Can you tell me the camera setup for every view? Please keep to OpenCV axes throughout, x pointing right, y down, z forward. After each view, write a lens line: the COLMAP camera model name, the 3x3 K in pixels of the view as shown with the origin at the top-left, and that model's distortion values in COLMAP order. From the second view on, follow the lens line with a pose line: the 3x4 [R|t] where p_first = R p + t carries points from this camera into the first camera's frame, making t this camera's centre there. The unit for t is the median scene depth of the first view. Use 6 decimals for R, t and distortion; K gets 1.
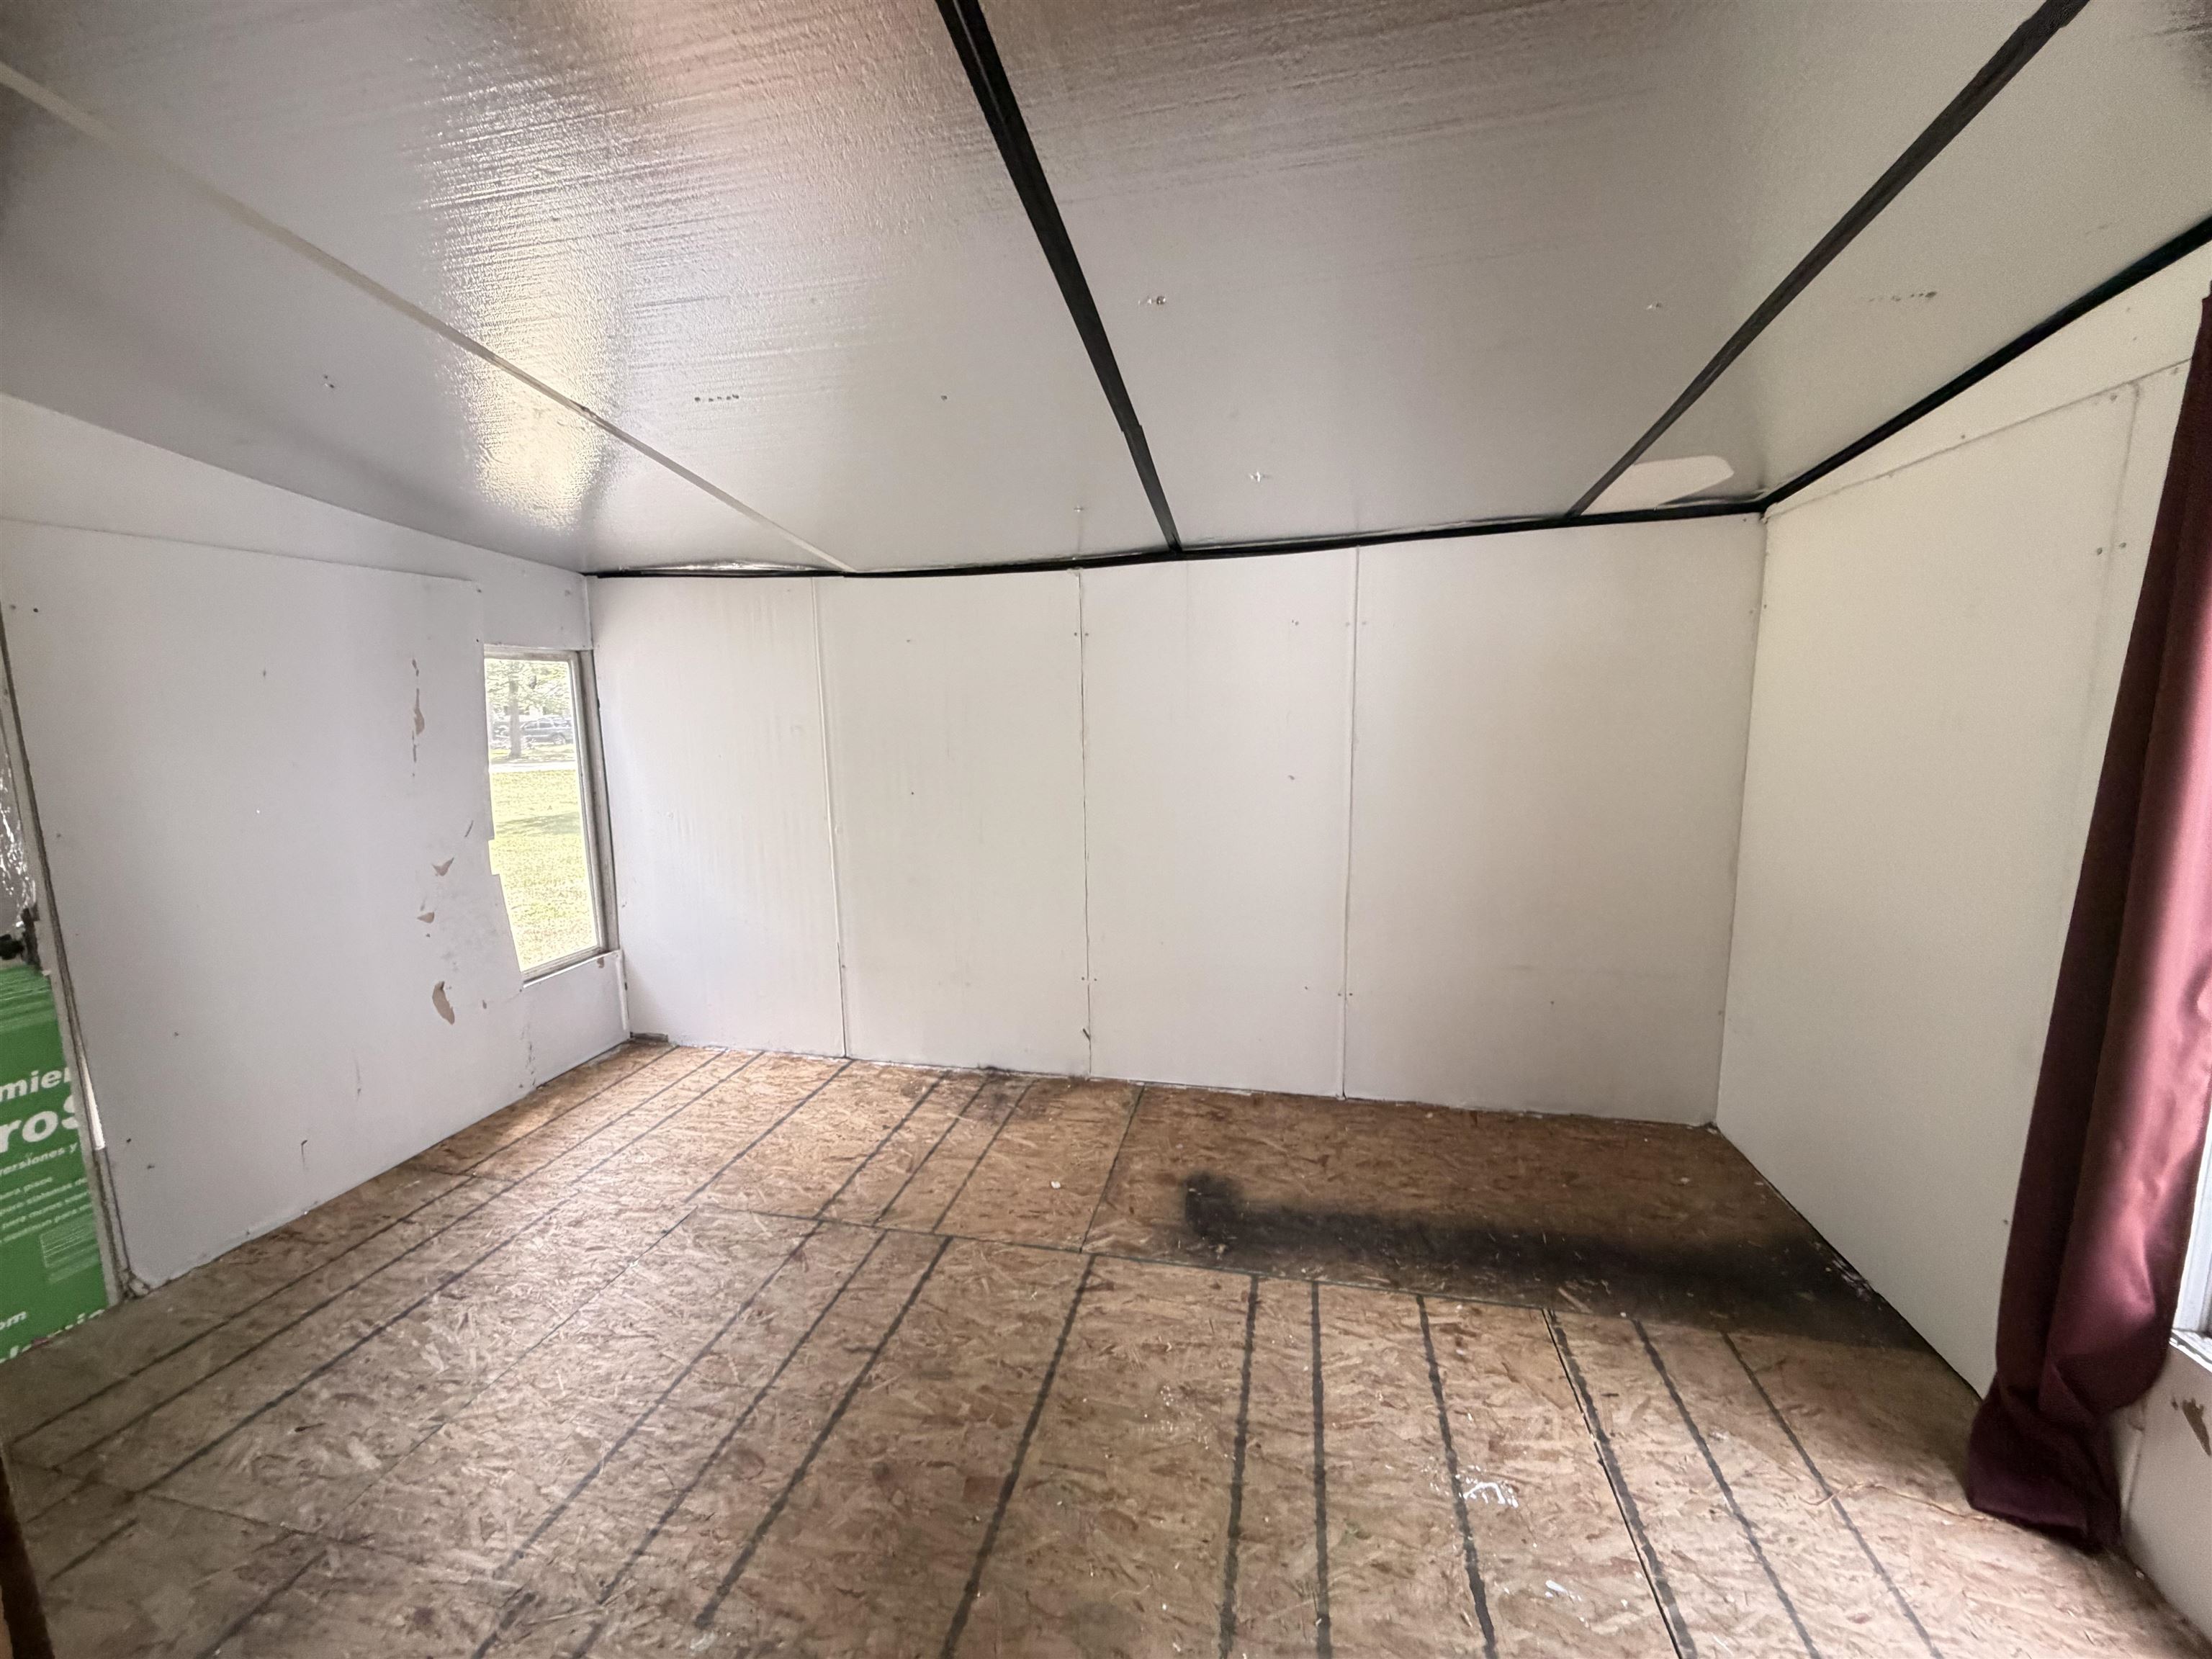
lens RADIAL K [[885.2, 0, 1100.7], [0, 885.2, 827.6], [0, 0, 1]] dist [0.000559, 0.000196]
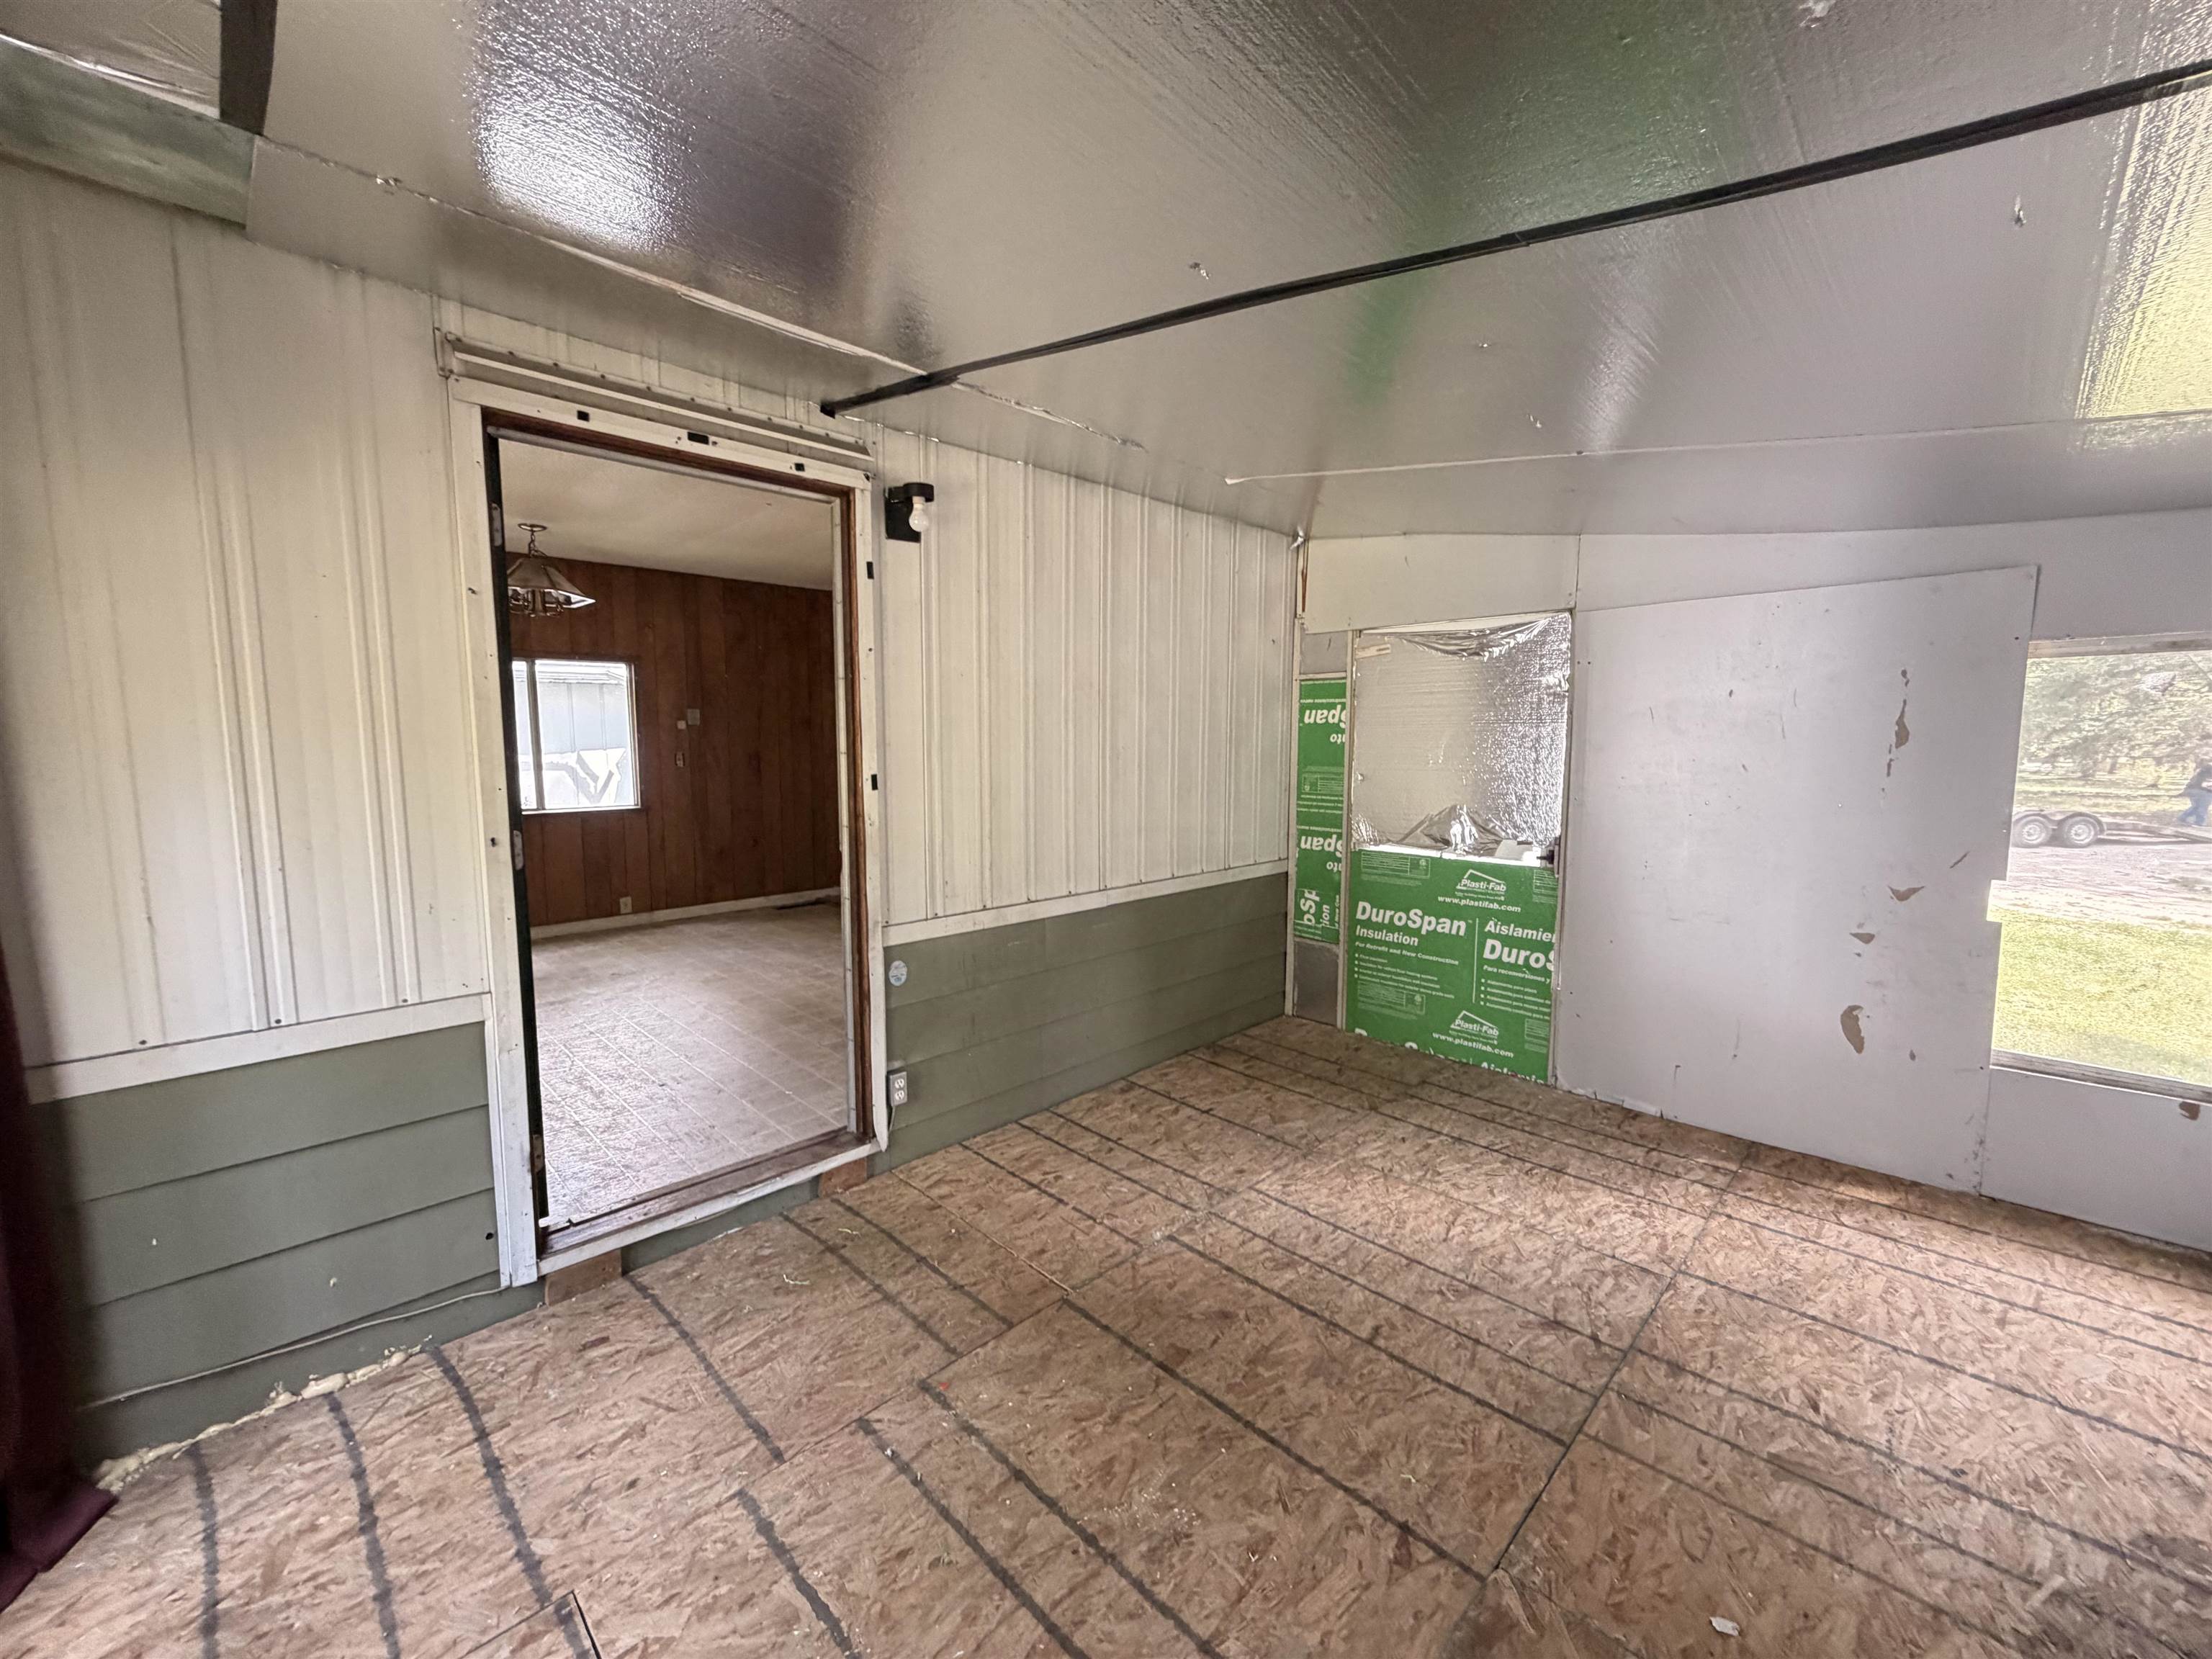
lens RADIAL K [[885.2, 0, 1098.4], [0, 885.2, 829.6], [0, 0, 1]] dist [0.000559, 0.000196]
pose [[-0.546779, 0.098782, -0.831430, 0.571018], [-0.110471, 0.975823, 0.188587, -0.120071], [0.829957, 0.194964, -0.522647, 0.923420]]
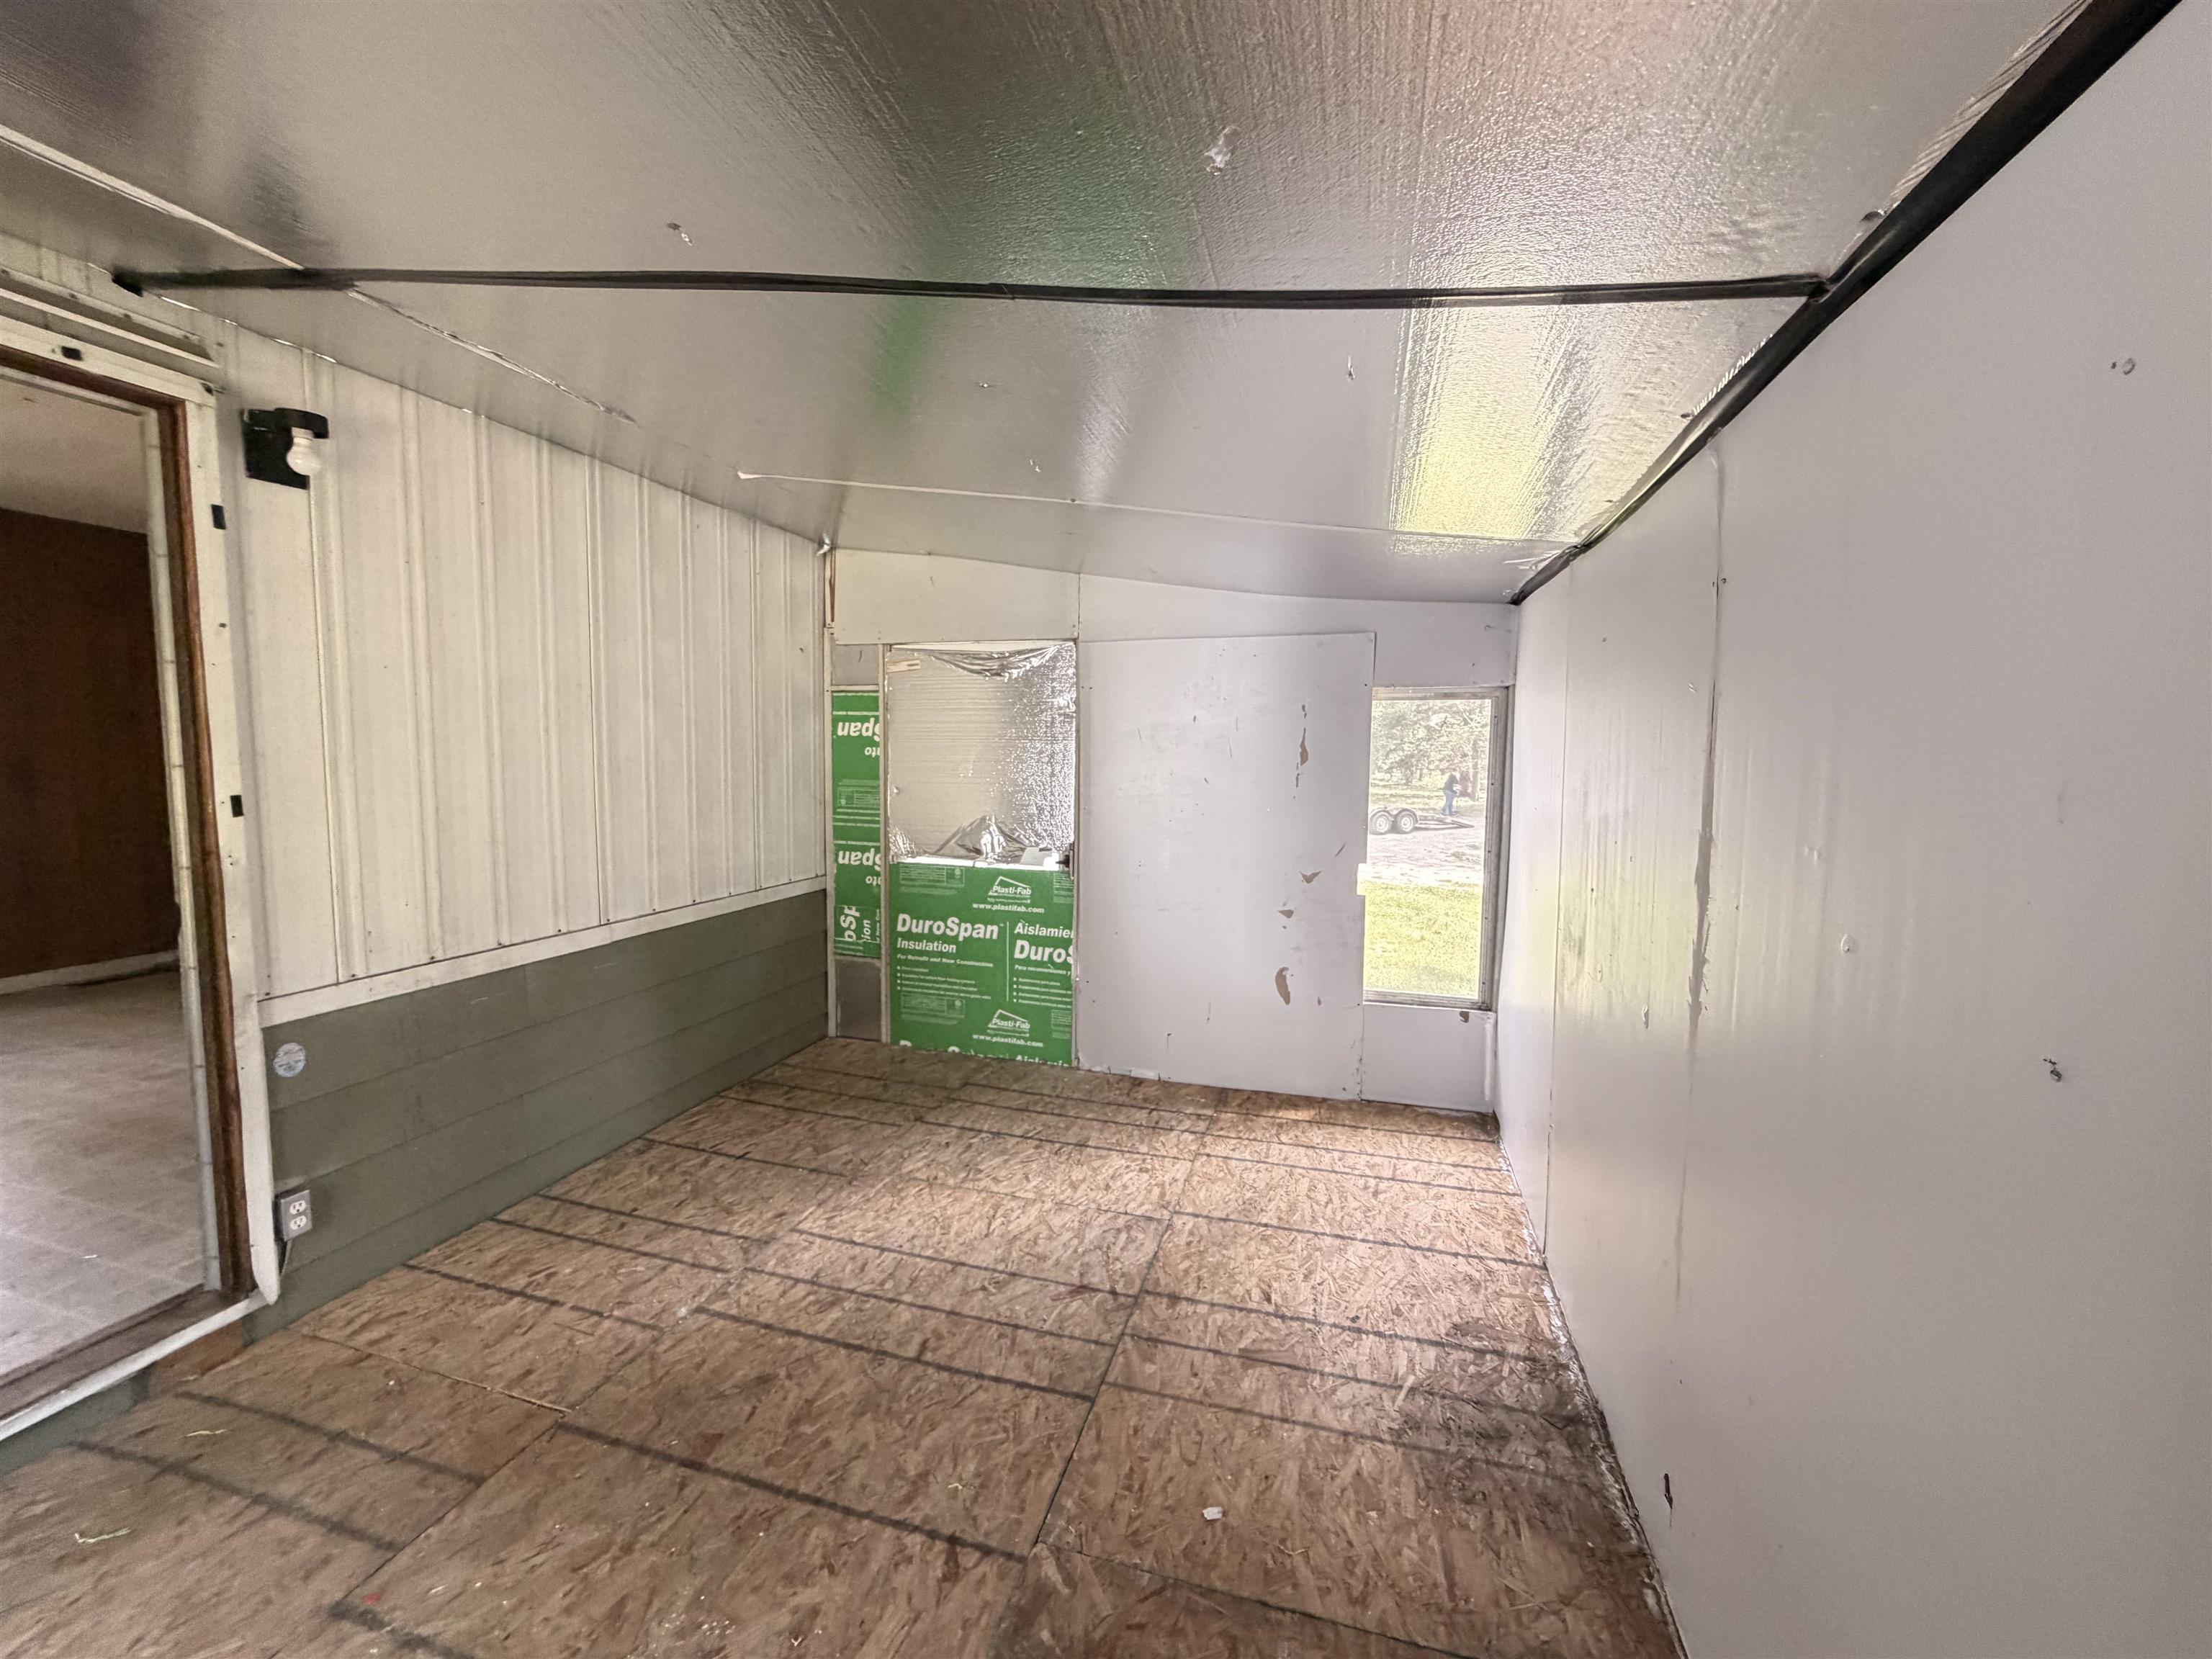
lens RADIAL K [[885.2, 0, 1099.5], [0, 885.2, 829.0], [0, 0, 1]] dist [0.000559, 0.000196]
pose [[-0.074485, 0.098840, -0.992312, 0.548881], [-0.152265, 0.982281, 0.109270, -0.126326], [0.985529, 0.159233, -0.058115, 0.931448]]
